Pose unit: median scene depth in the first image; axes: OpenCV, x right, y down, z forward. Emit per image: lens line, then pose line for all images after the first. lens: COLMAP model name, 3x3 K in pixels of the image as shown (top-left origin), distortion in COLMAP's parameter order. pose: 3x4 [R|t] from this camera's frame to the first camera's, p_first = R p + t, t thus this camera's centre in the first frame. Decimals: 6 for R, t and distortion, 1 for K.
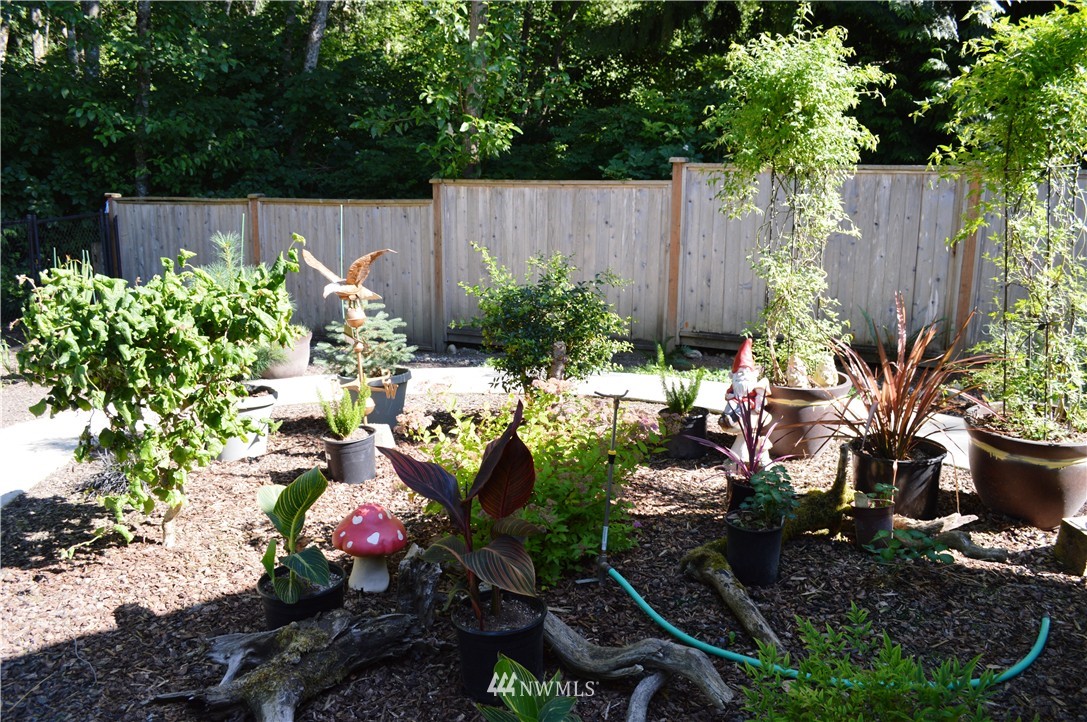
lens RADIAL K [[876.1, 0, 543.5], [0, 876.1, 361.0], [0, 0, 1]] dist [-0.081014, -0.009155]
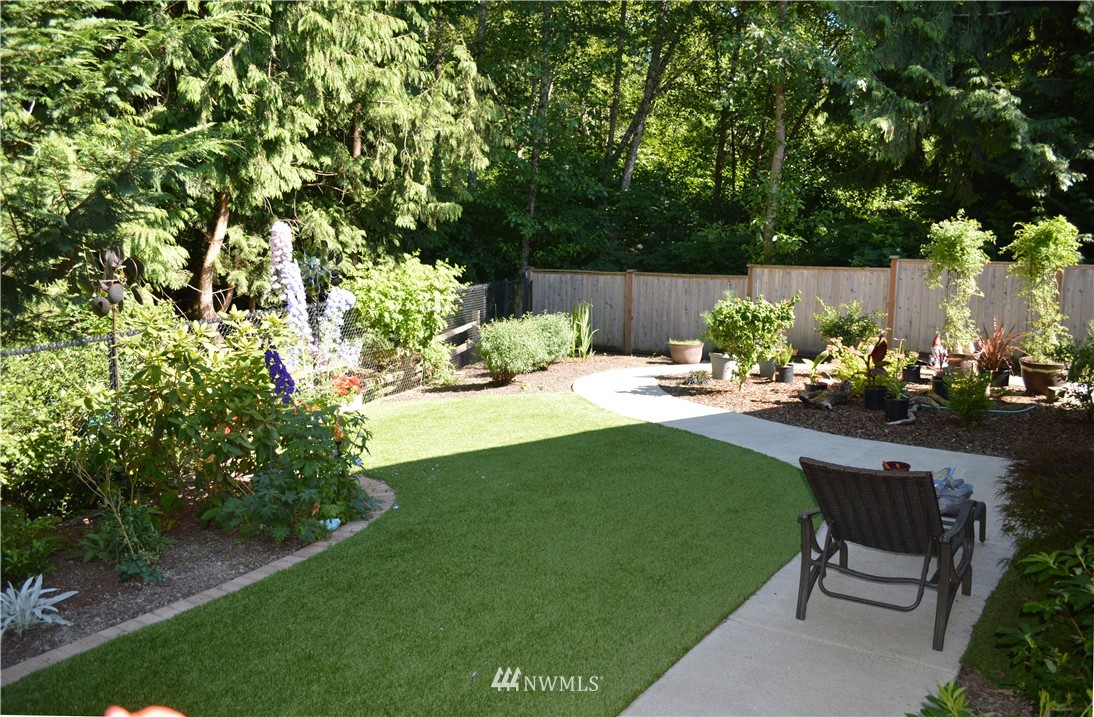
lens RADIAL K [[878.8, 0, 532.0], [0, 878.8, 358.4], [0, 0, 1]] dist [-0.085118, 0.013910]
pose [[0.981471, 0.028249, -0.189518, -0.446516], [-0.043259, 0.996204, -0.075540, 0.280563], [0.186665, 0.082339, 0.978967, -1.670873]]
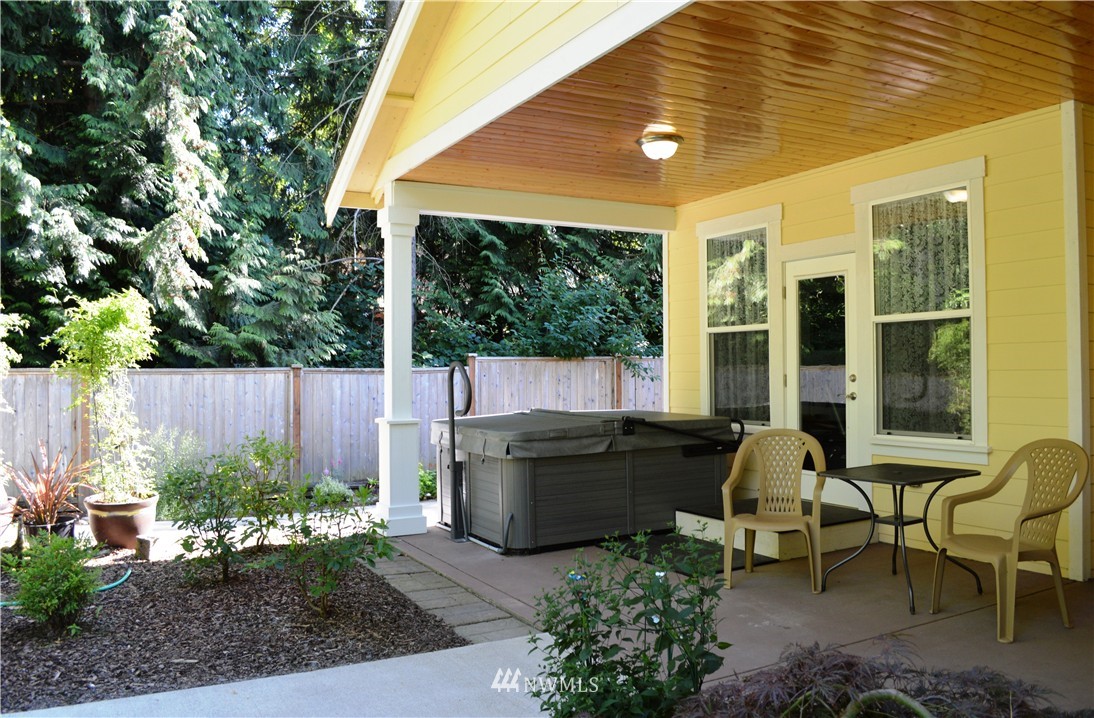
lens RADIAL K [[878.8, 0, 532.0], [0, 878.8, 358.9], [0, 0, 1]] dist [-0.085118, 0.013910]
pose [[0.601721, 0.003307, 0.798700, -0.345360], [0.178377, 0.974178, -0.138418, 0.161753], [-0.778533, 0.225758, 0.585593, -0.767485]]
